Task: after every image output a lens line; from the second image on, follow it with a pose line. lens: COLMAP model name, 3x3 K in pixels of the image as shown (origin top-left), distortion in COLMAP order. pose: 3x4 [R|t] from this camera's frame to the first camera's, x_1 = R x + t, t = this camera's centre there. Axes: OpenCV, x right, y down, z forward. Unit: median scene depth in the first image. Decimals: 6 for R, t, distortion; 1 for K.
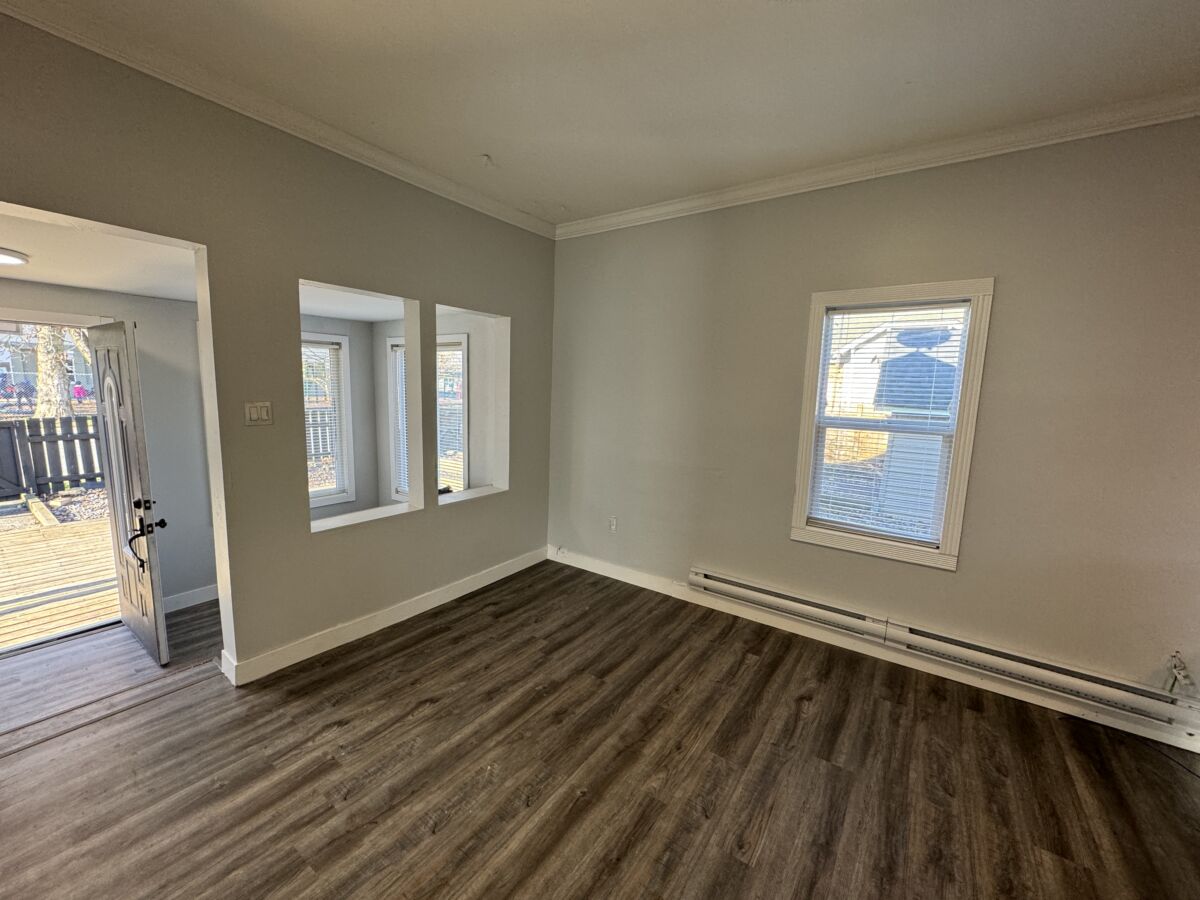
lens RADIAL K [[476.4, 0, 606.2], [0, 476.4, 449.7], [0, 0, 1]] dist [-0.004713, 0.000031]
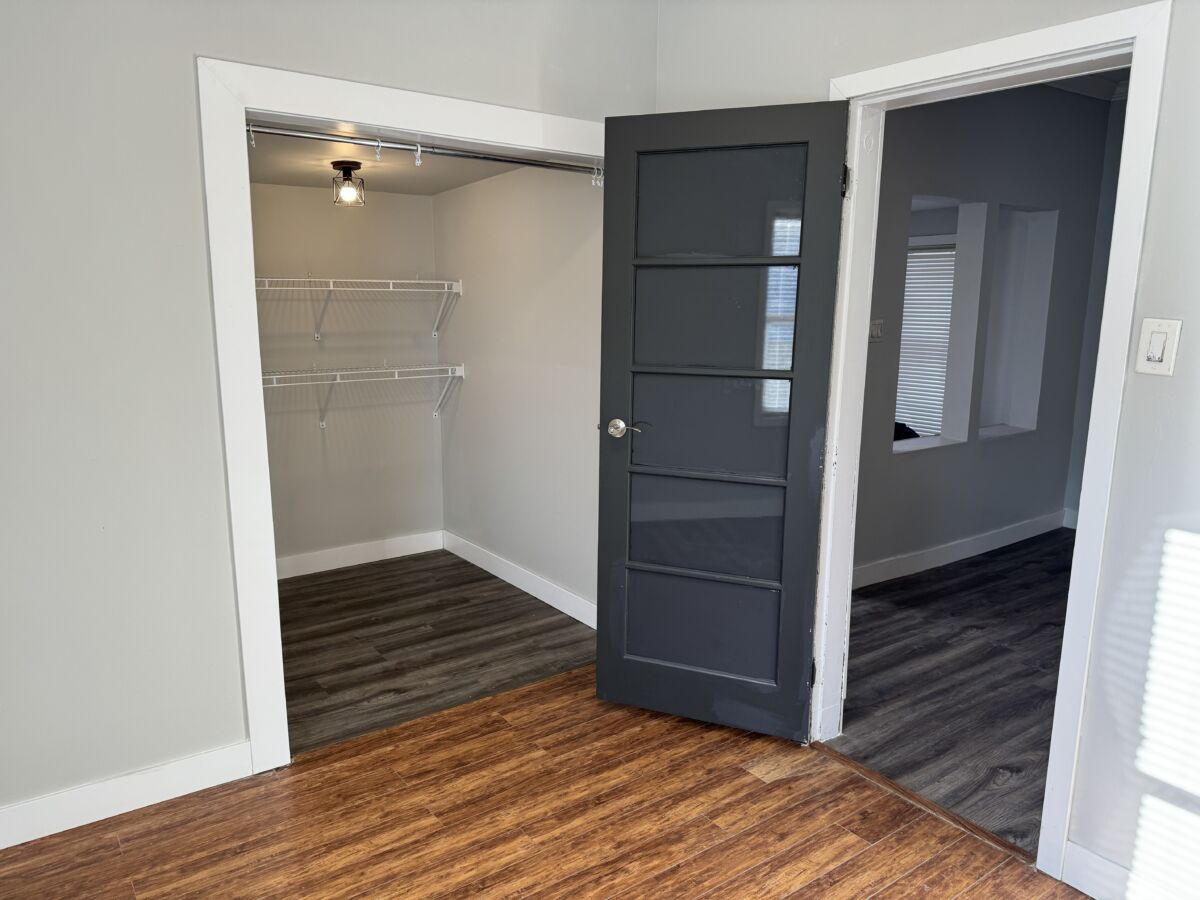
lens RADIAL K [[838.6, 0, 596.4], [0, 838.6, 448.3], [0, 0, 1]] dist [0.070087, -0.064878]
pose [[0.939139, 0.022964, -0.342768, -0.521934], [-0.010042, 0.999172, 0.039426, 0.087084], [0.343389, -0.033584, 0.938592, -0.748369]]
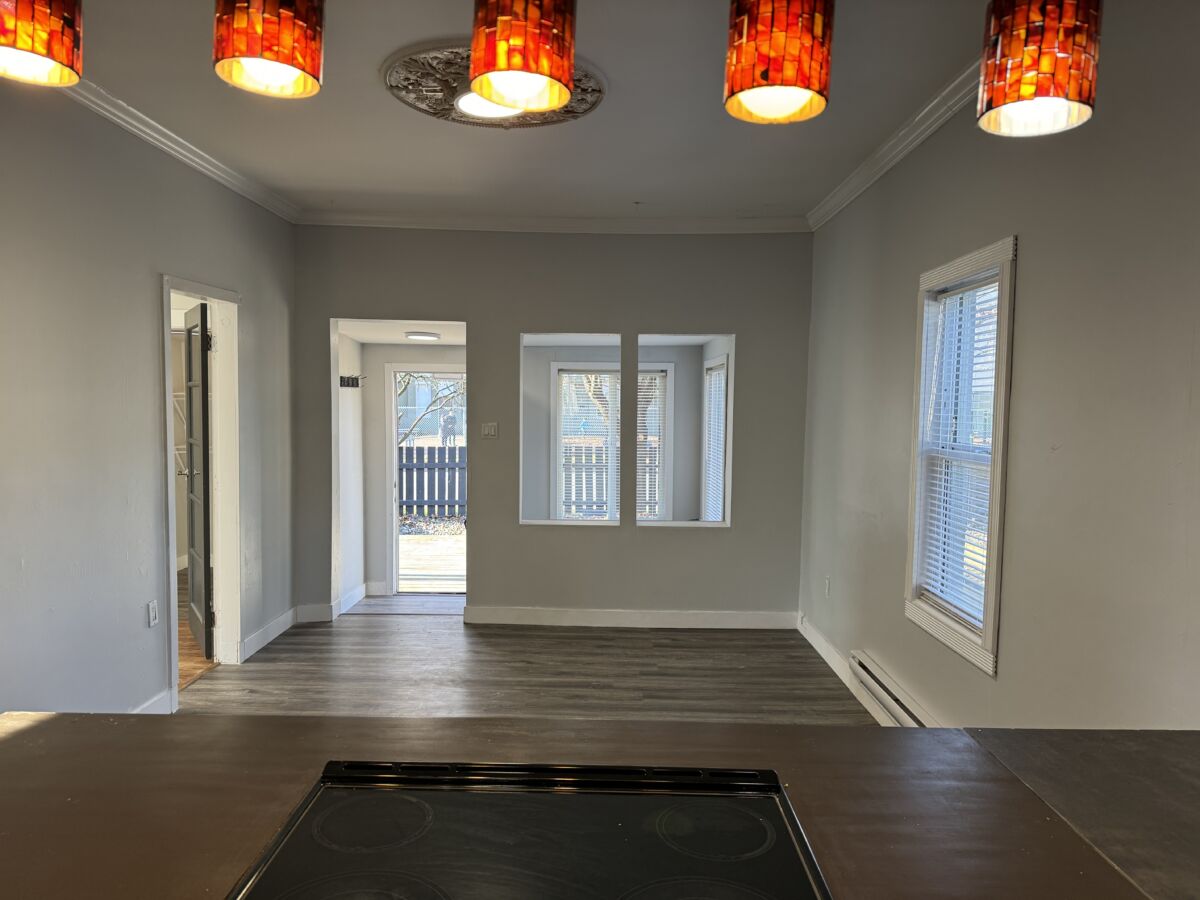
lens RADIAL K [[838.6, 0, 604.8], [0, 838.6, 455.7], [0, 0, 1]] dist [0.070087, -0.064878]
pose [[0.563809, 0.025433, -0.825513, 1.216697], [-0.100990, 0.994148, -0.038346, 0.046814], [0.819707, 0.104988, 0.563078, -0.099017]]
